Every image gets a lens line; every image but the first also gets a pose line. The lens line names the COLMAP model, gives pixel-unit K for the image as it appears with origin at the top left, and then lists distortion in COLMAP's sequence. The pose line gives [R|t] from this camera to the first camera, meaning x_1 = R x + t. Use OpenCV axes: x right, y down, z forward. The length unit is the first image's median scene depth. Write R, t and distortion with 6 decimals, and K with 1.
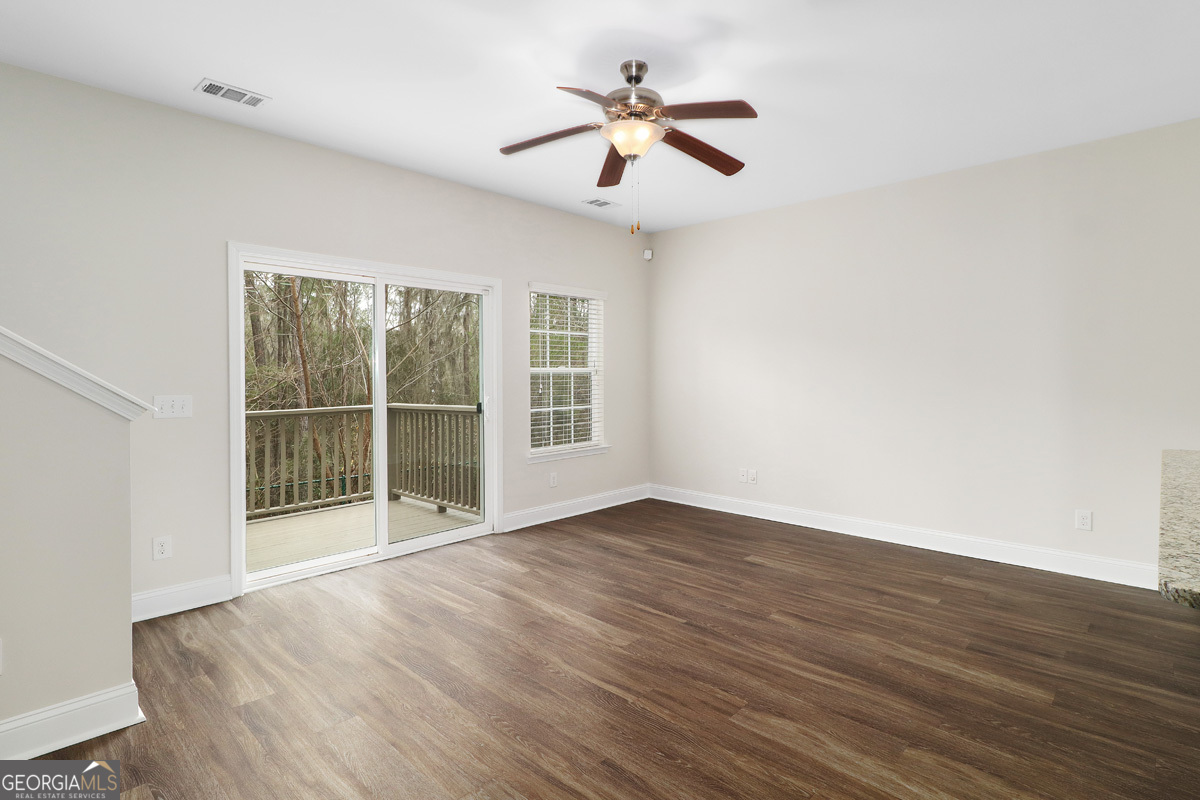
lens RADIAL K [[582.5, 0, 630.6], [0, 582.5, 380.5], [0, 0, 1]] dist [-0.001188, -0.000238]
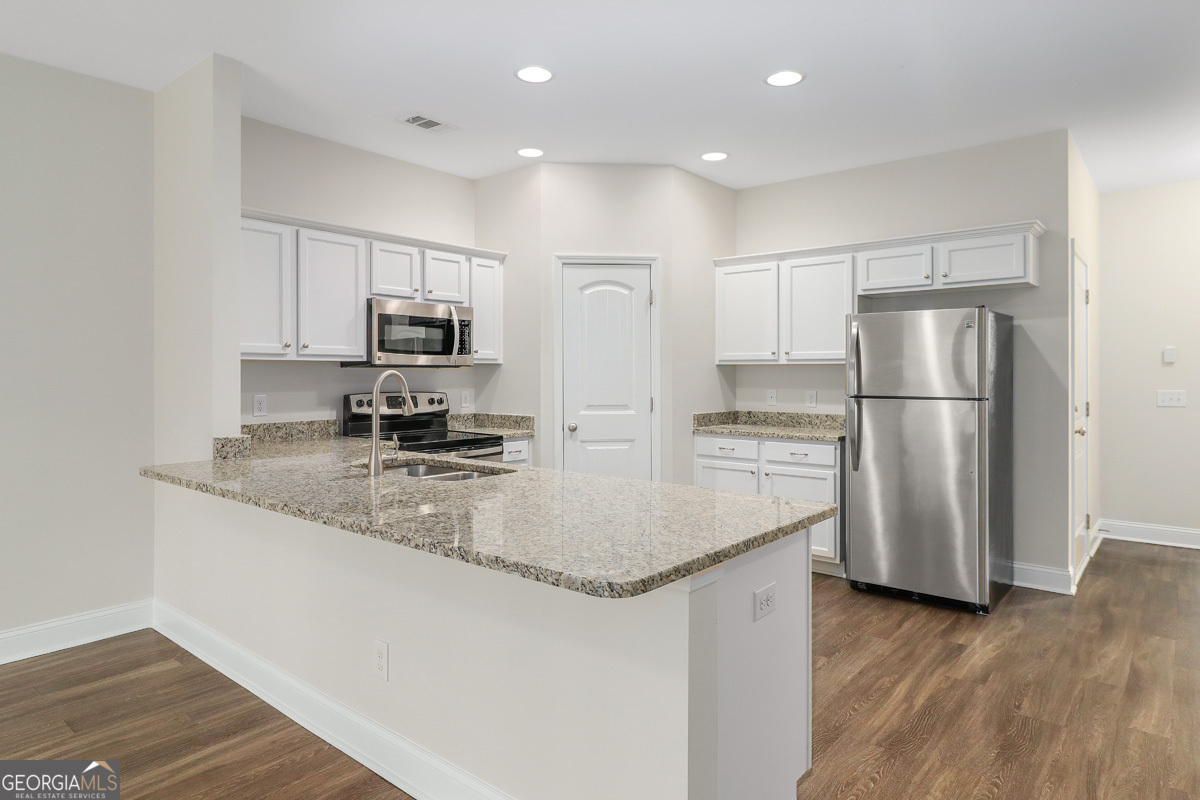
lens RADIAL K [[714.2, 0, 584.7], [0, 714.2, 374.7], [0, 0, 1]] dist [0.002321, 0.001571]
pose [[-0.030826, 0.000972, 0.999524, -0.113638], [0.011217, 0.999937, -0.000627, -0.004527], [-0.999462, 0.011193, -0.030835, 0.363087]]
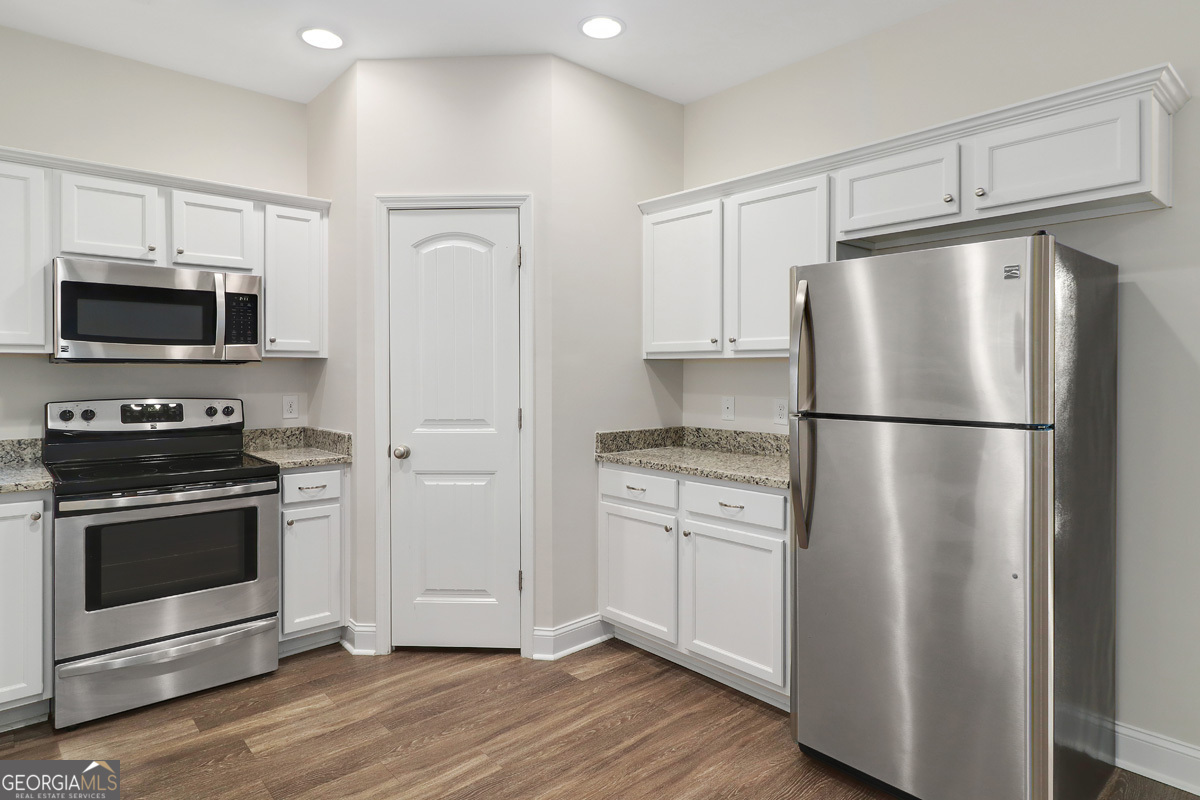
lens RADIAL K [[675.7, 0, 593.1], [0, 675.7, 376.7], [0, 0, 1]] dist [0.000264, 0.000118]
pose [[0.109315, -0.004026, 0.993999, 0.479001], [0.009641, 0.999949, 0.002989, -0.001871], [-0.993960, 0.009257, 0.109348, -0.038531]]
